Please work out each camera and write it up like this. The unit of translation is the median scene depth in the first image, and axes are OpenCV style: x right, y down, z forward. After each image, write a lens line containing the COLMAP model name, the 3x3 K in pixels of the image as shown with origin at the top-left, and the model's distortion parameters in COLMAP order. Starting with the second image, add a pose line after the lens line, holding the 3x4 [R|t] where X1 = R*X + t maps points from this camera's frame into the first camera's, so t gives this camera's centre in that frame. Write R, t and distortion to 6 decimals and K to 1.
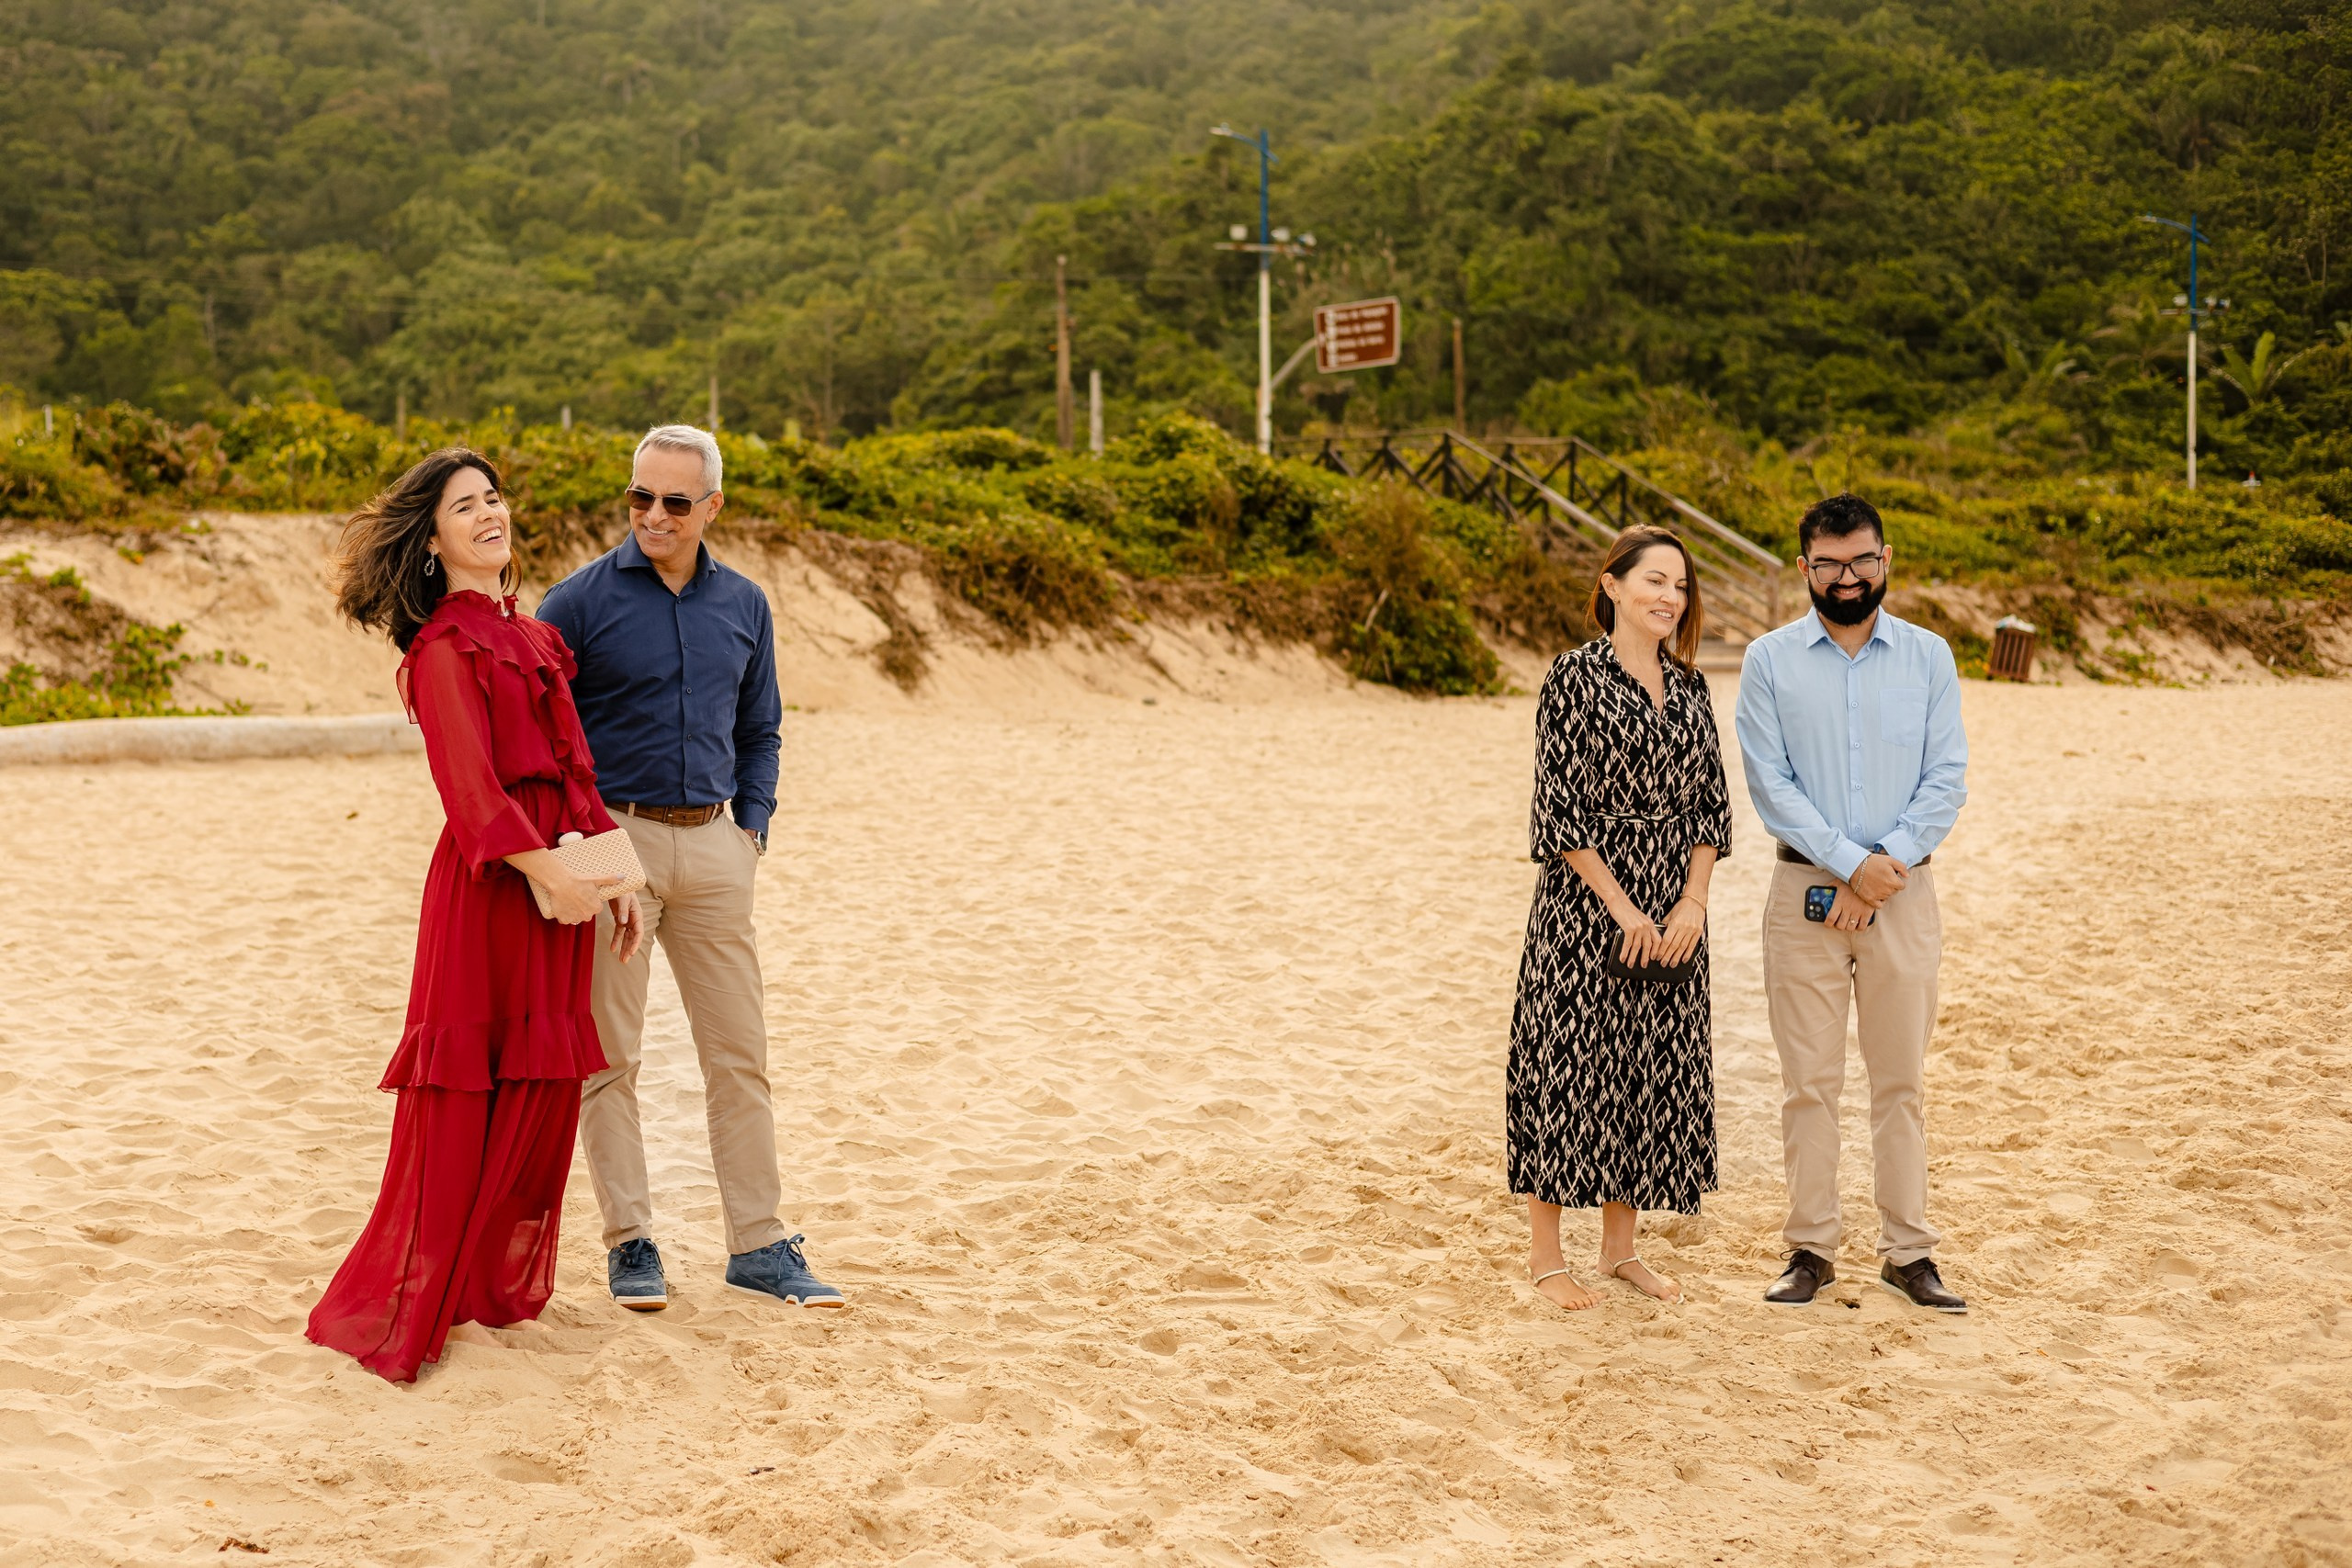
lens RADIAL K [[3538.9, 0, 1176.0], [0, 3538.9, 784.0], [0, 0, 1]] dist [0.010302, 0.012409]
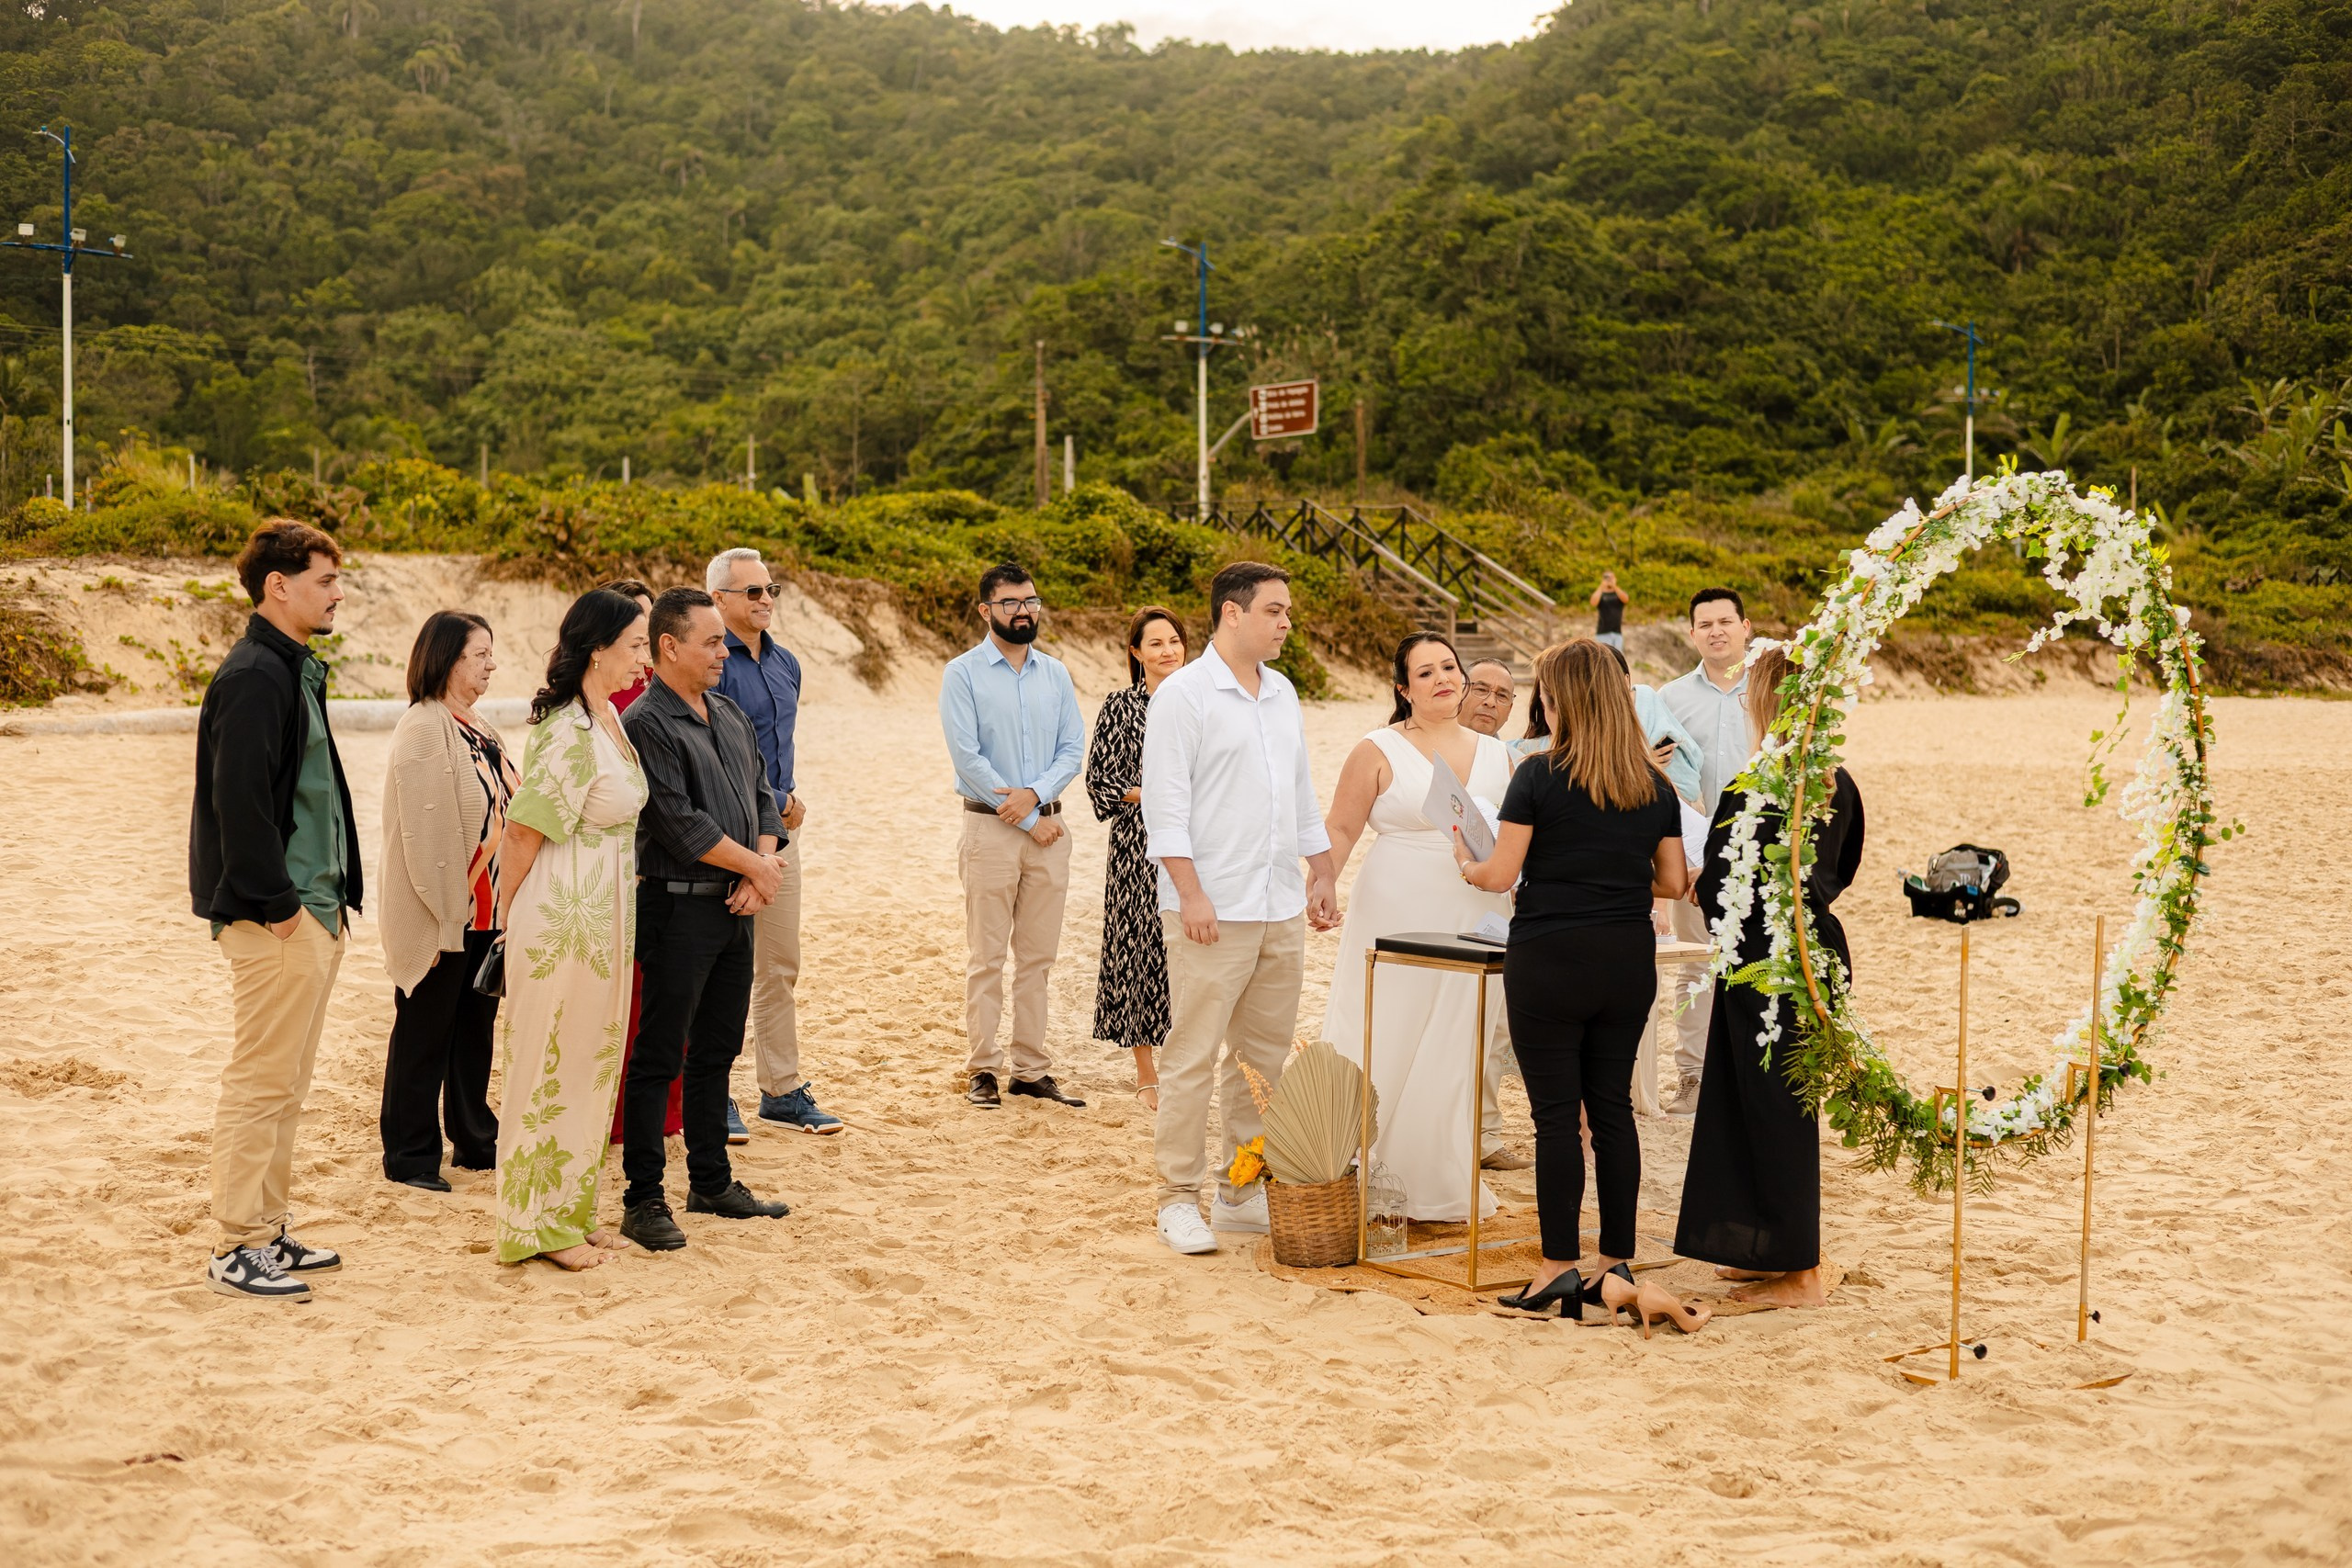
lens RADIAL K [[3348.0, 0, 1336.9], [0, 3348.0, 797.5], [0, 0, 1]] dist [-0.001399, 0.093481]
pose [[0.999191, 0.009374, 0.039108, 0.019508], [-0.009314, 0.999955, -0.001724, 0.005900], [-0.039123, 0.001359, 0.999233, -0.110644]]
